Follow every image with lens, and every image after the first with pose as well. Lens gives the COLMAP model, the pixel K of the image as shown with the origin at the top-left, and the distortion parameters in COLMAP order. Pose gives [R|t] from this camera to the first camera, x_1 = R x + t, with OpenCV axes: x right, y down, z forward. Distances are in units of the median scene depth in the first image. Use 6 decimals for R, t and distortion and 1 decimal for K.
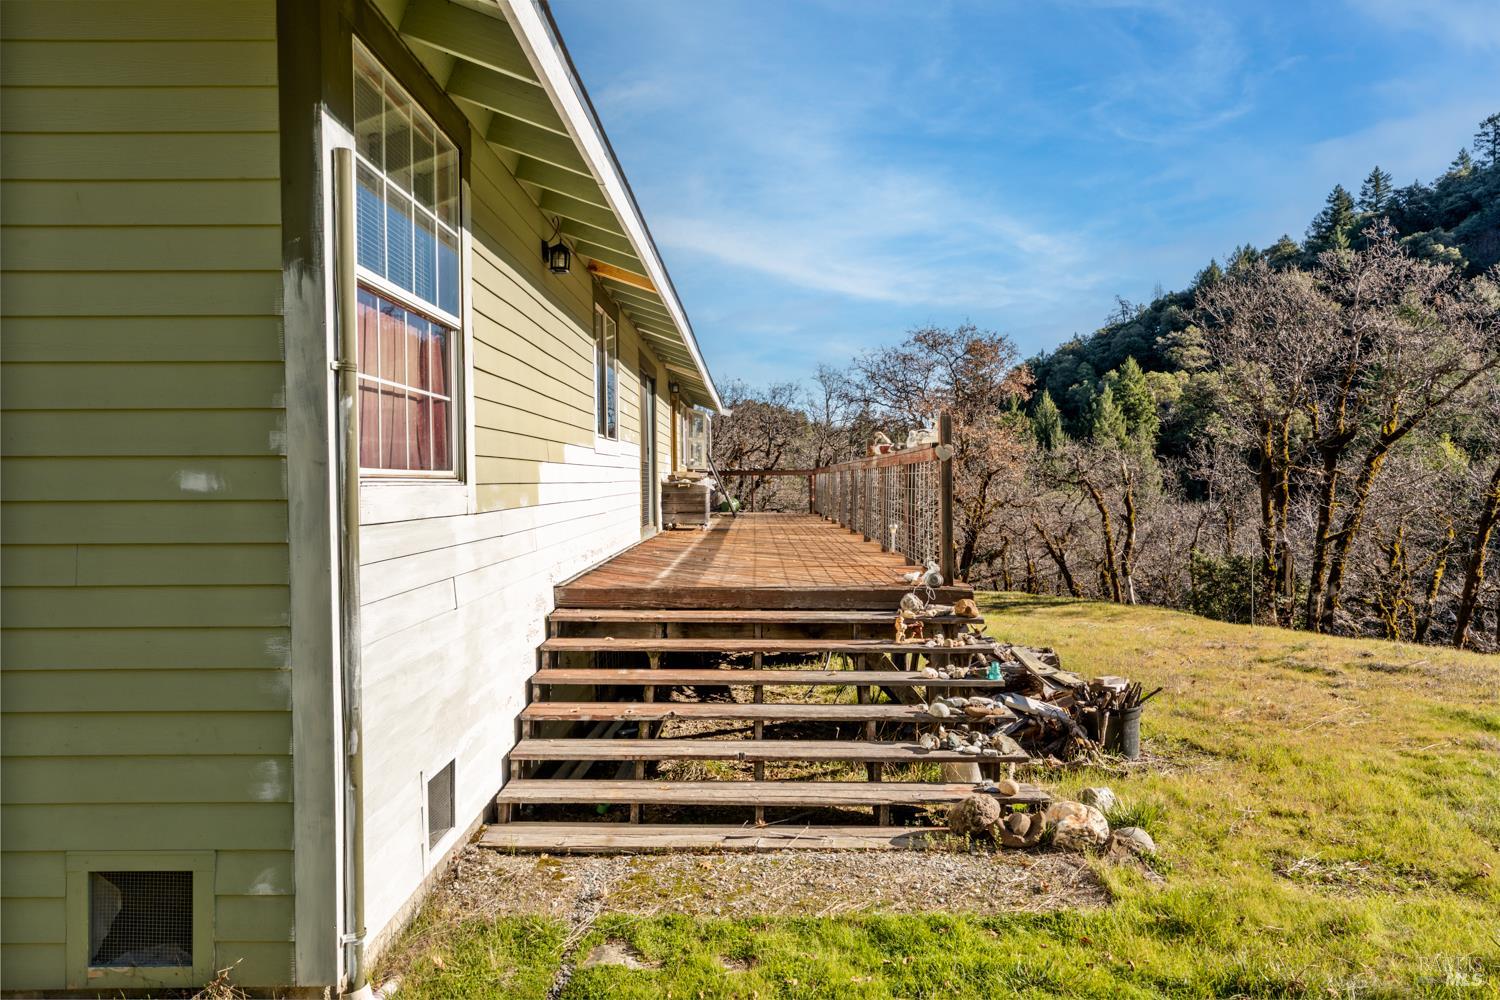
lens RADIAL K [[909.8, 0, 745.4], [0, 909.8, 497.1], [0, 0, 1]] dist [0.000685, 0.003471]
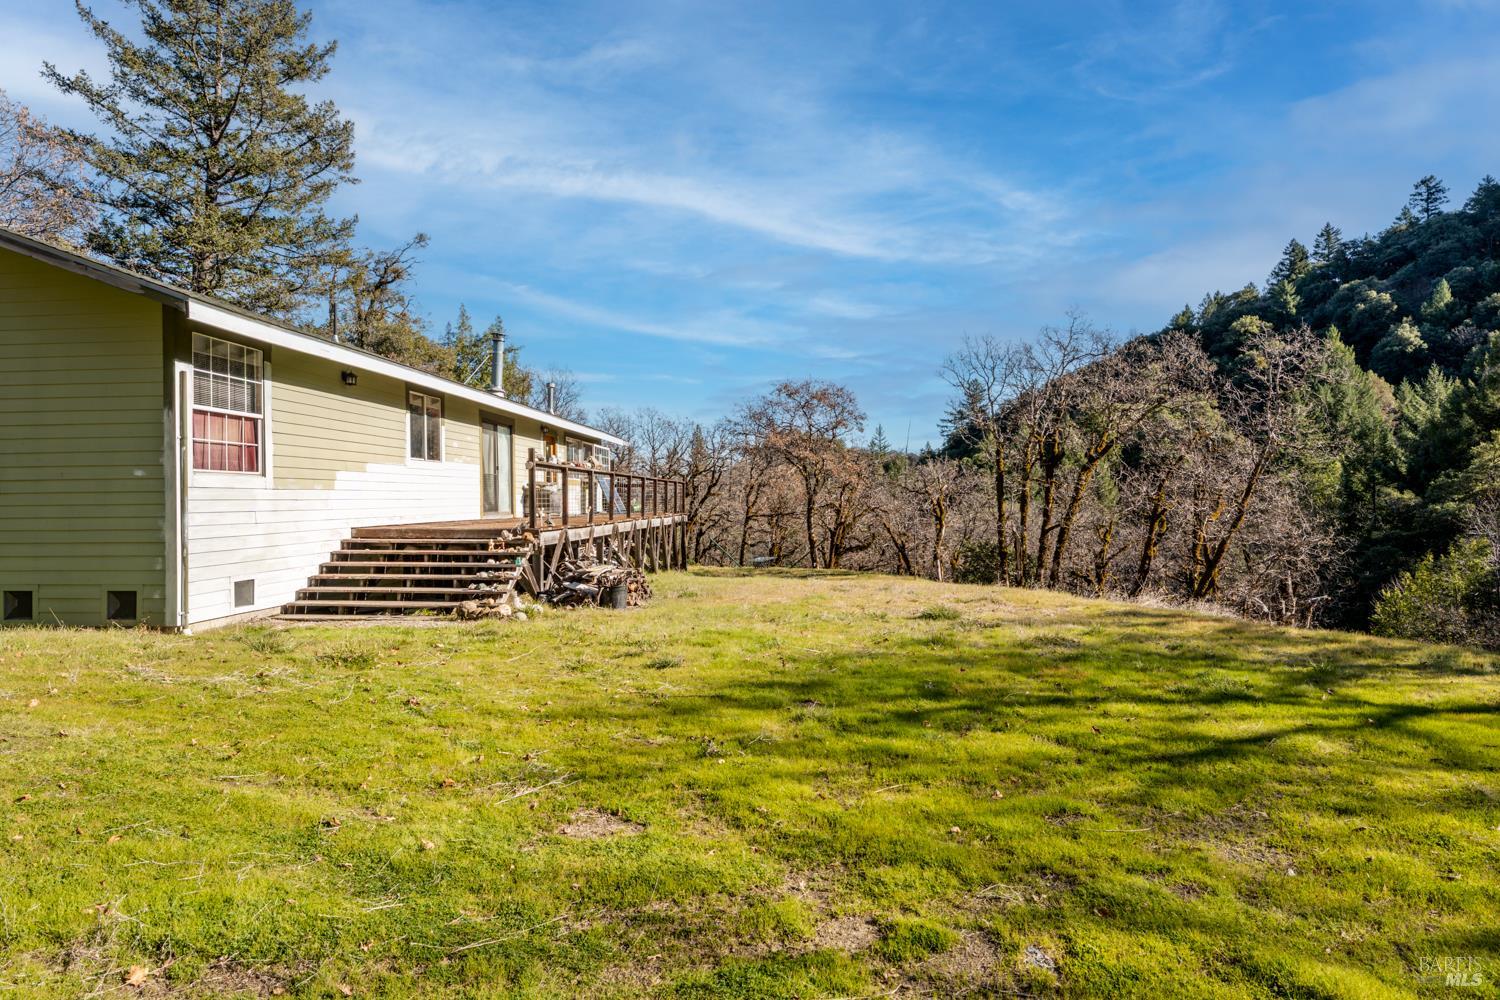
lens RADIAL K [[788.2, 0, 755.3], [0, 788.2, 495.1], [0, 0, 1]] dist [-0.000138, -0.000388]
pose [[0.998205, -0.002005, -0.059862, 0.199862], [0.000712, 0.999766, -0.021608, 0.014115], [0.059891, 0.021527, 0.997973, -0.190796]]
